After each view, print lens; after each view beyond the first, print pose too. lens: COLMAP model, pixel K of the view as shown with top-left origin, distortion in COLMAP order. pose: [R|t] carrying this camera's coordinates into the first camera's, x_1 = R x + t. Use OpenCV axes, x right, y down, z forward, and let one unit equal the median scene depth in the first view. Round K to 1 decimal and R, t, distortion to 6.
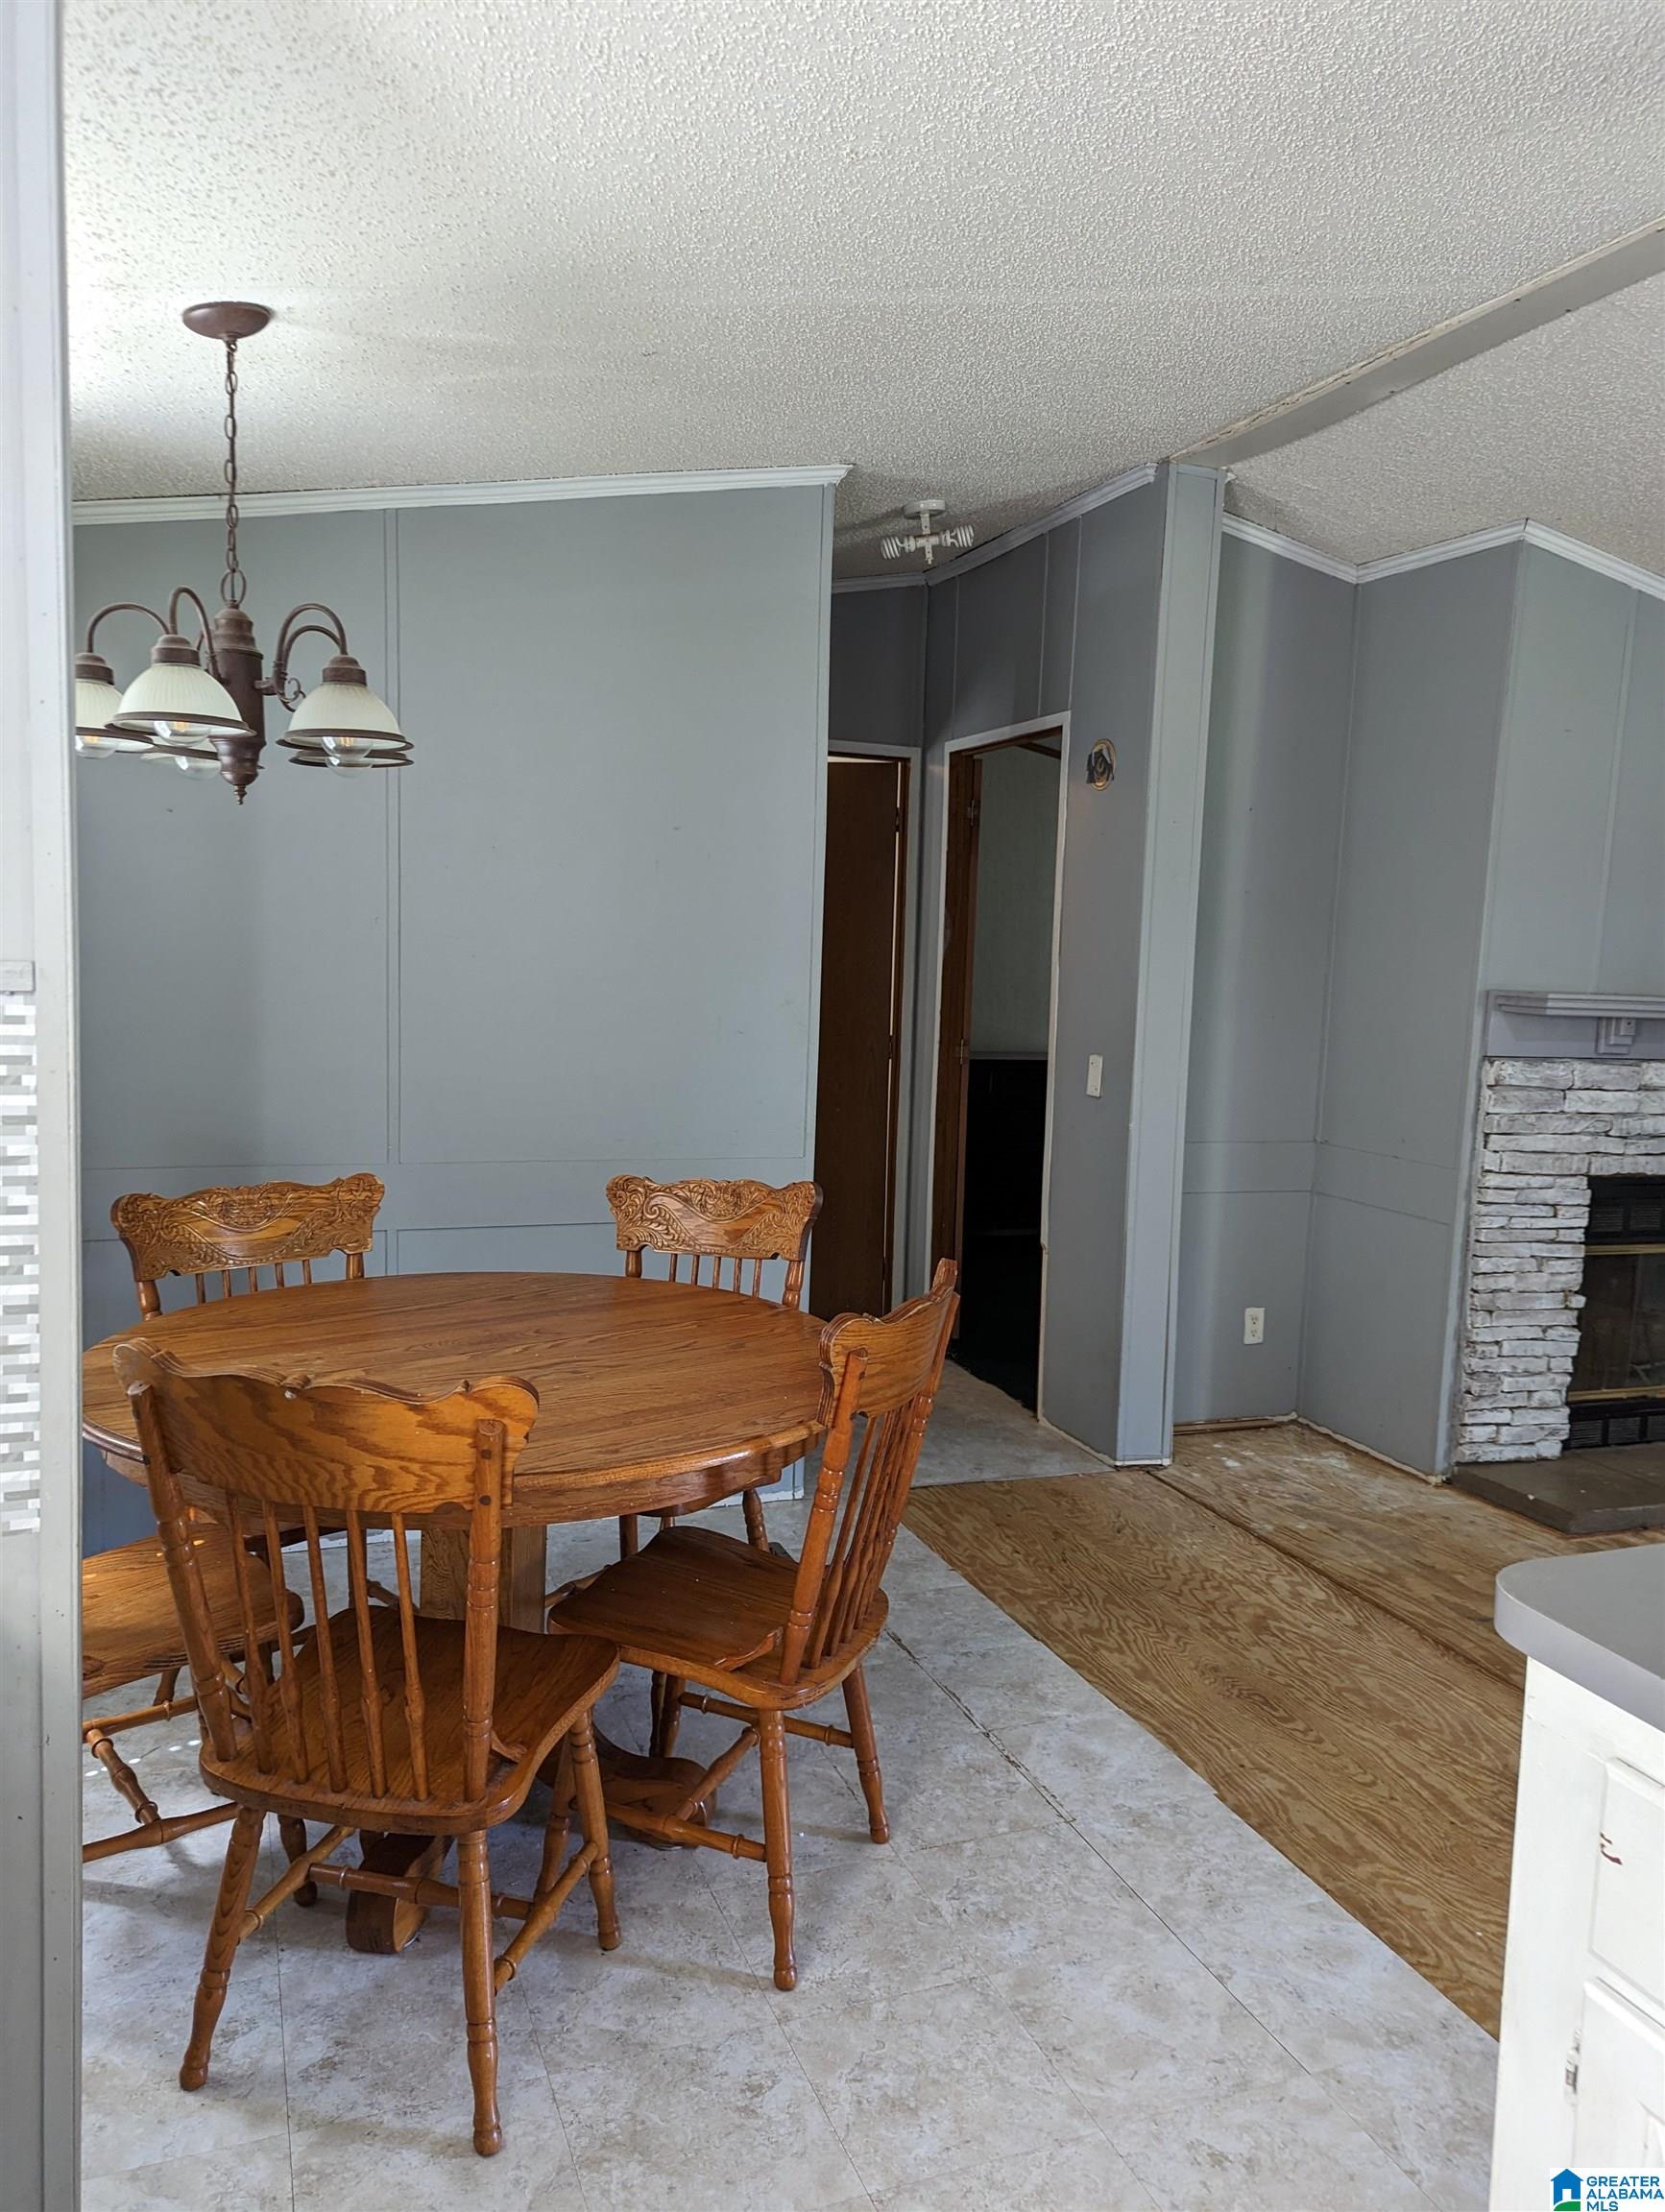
lens RADIAL K [[1583.5, 0, 834.6], [0, 1583.5, 1108.4], [0, 0, 1]] dist [0.060896, -0.048569]
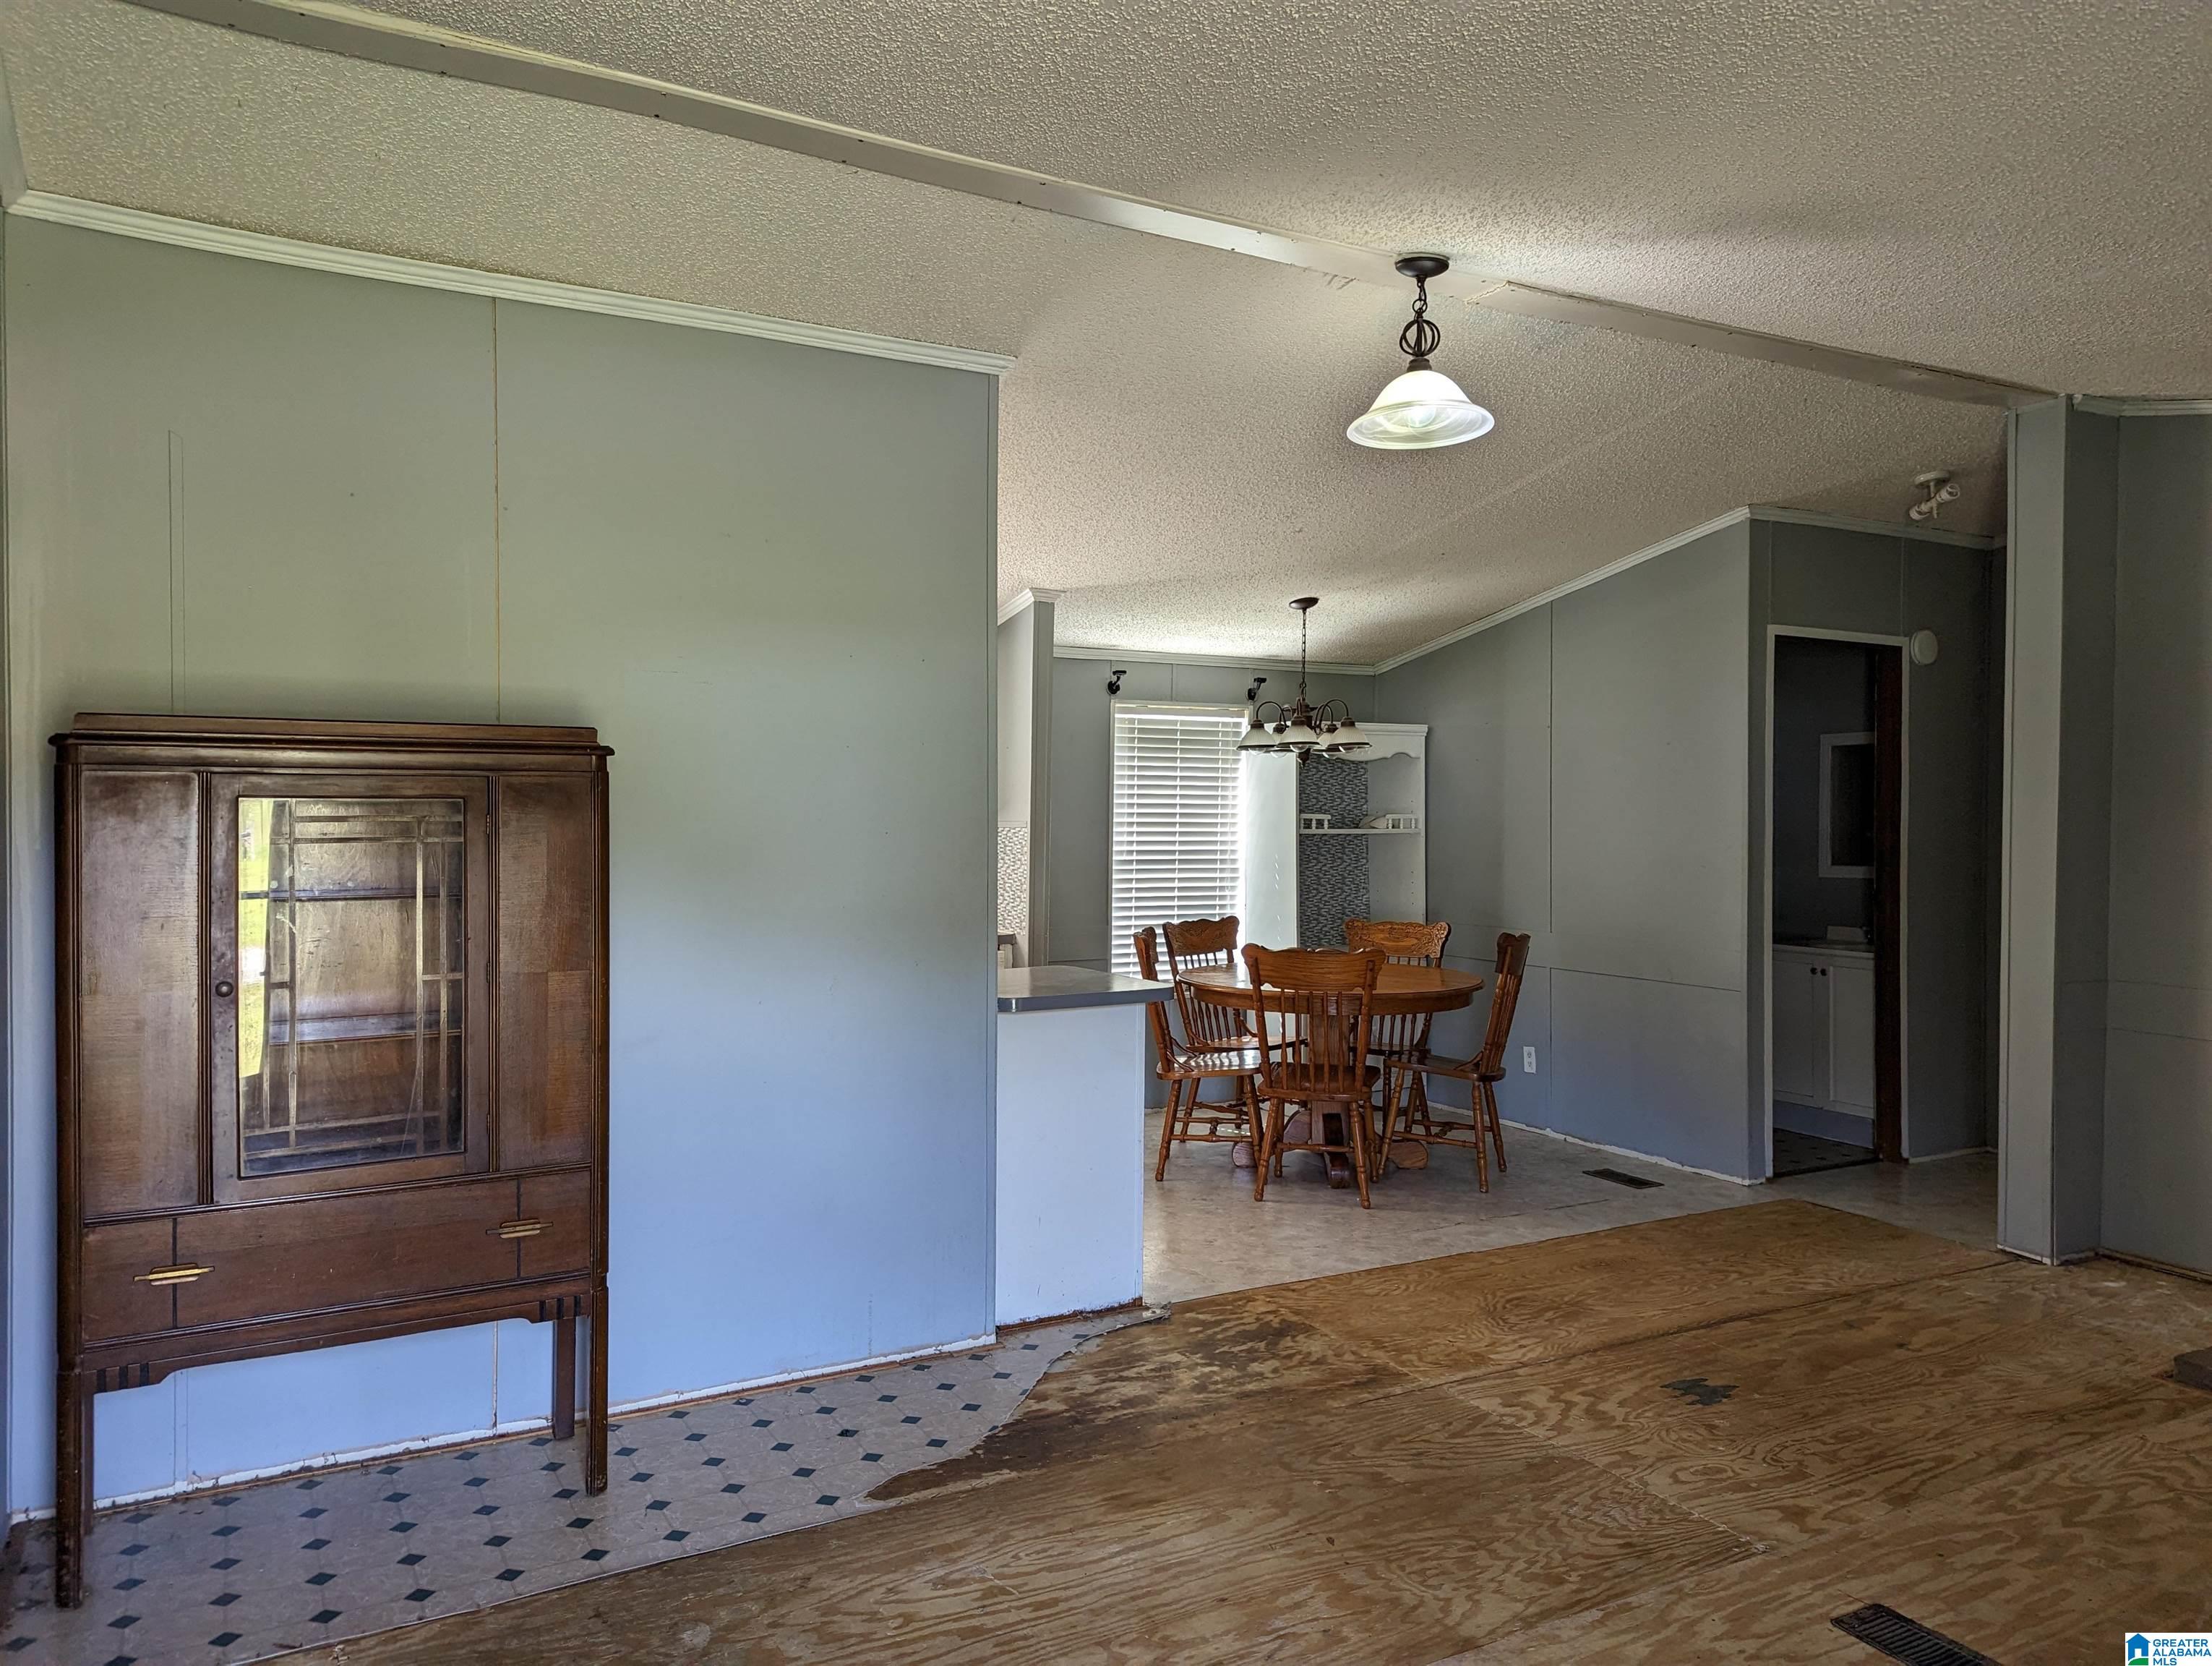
lens RADIAL K [[1556.7, 0, 1109.4], [0, 1556.7, 830.2], [0, 0, 1]] dist [0.034334, -0.028140]
pose [[0.137399, -0.019132, -0.990331, 1.664238], [-0.092955, 0.995152, -0.032122, 0.019195], [0.986145, 0.096469, 0.134954, 0.214325]]
